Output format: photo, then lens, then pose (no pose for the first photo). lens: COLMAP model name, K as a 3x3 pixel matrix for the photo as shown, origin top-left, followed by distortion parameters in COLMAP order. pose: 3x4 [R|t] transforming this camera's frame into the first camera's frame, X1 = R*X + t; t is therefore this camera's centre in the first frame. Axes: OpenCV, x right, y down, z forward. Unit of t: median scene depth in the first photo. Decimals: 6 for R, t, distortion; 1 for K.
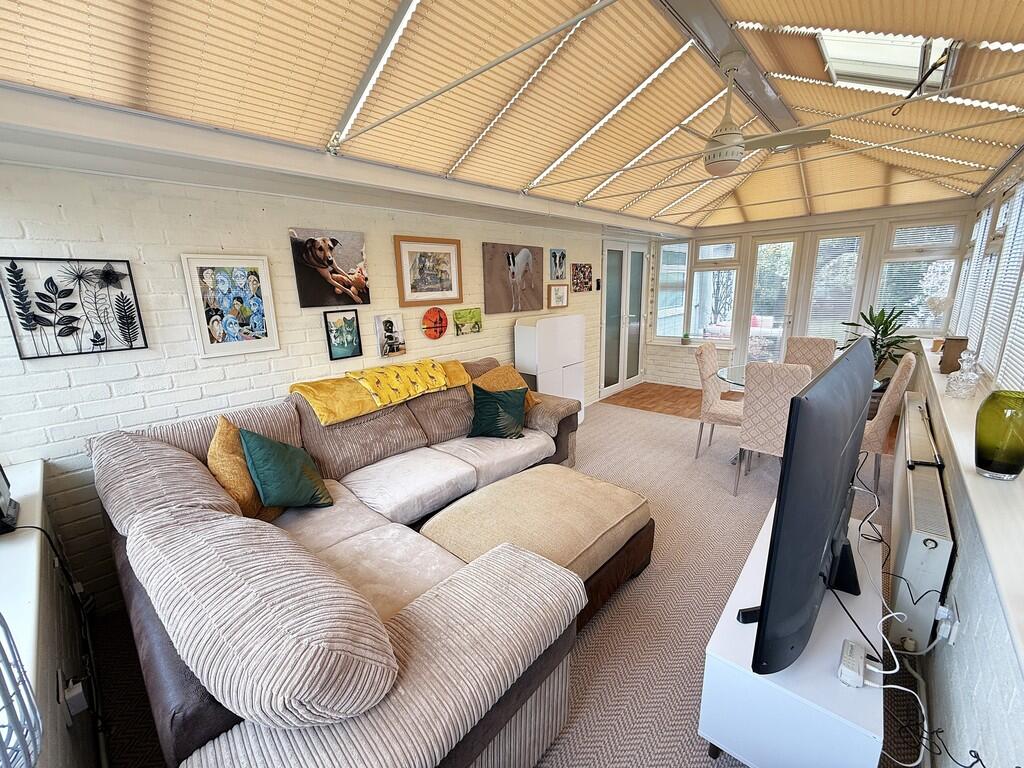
lens RADIAL K [[413.4, 0, 506.4], [0, 413.4, 385.0], [0, 0, 1]] dist [0.003493, 0.000273]
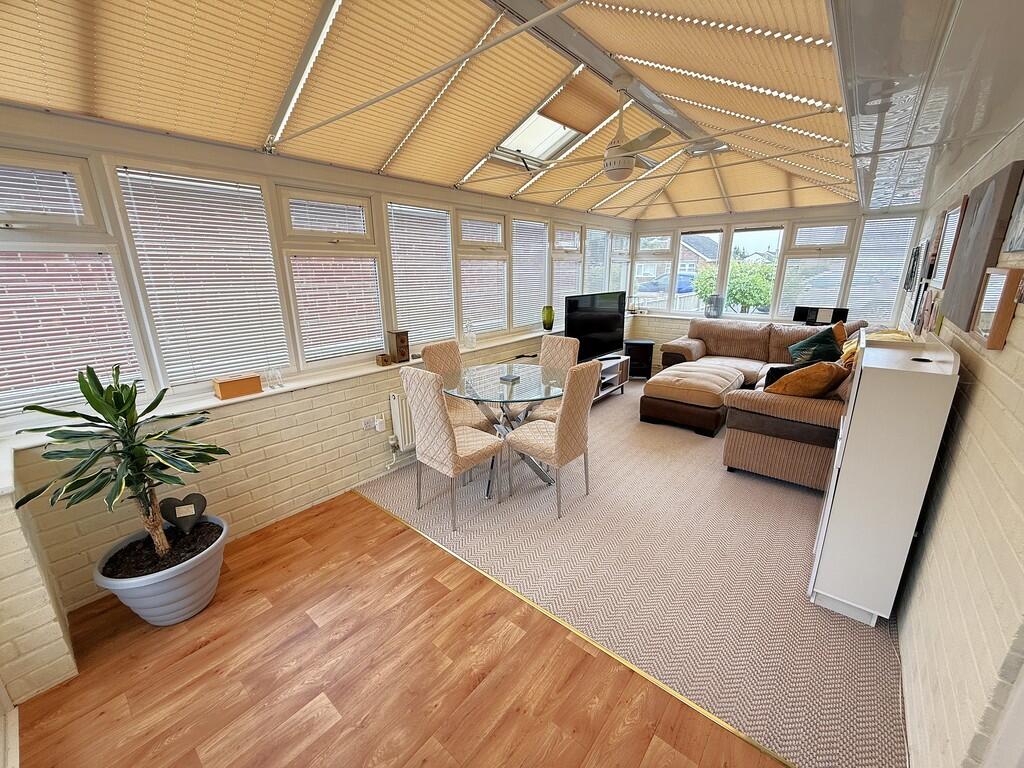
lens RADIAL K [[413.4, 0, 516.6], [0, 413.4, 381.2], [0, 0, 1]] dist [0.003493, 0.000273]
pose [[0.997712, 0.008404, 0.067087, 0.139022], [-0.010499, 0.999466, 0.030929, 0.026552], [-0.066792, -0.031562, 0.997268, -0.155367]]
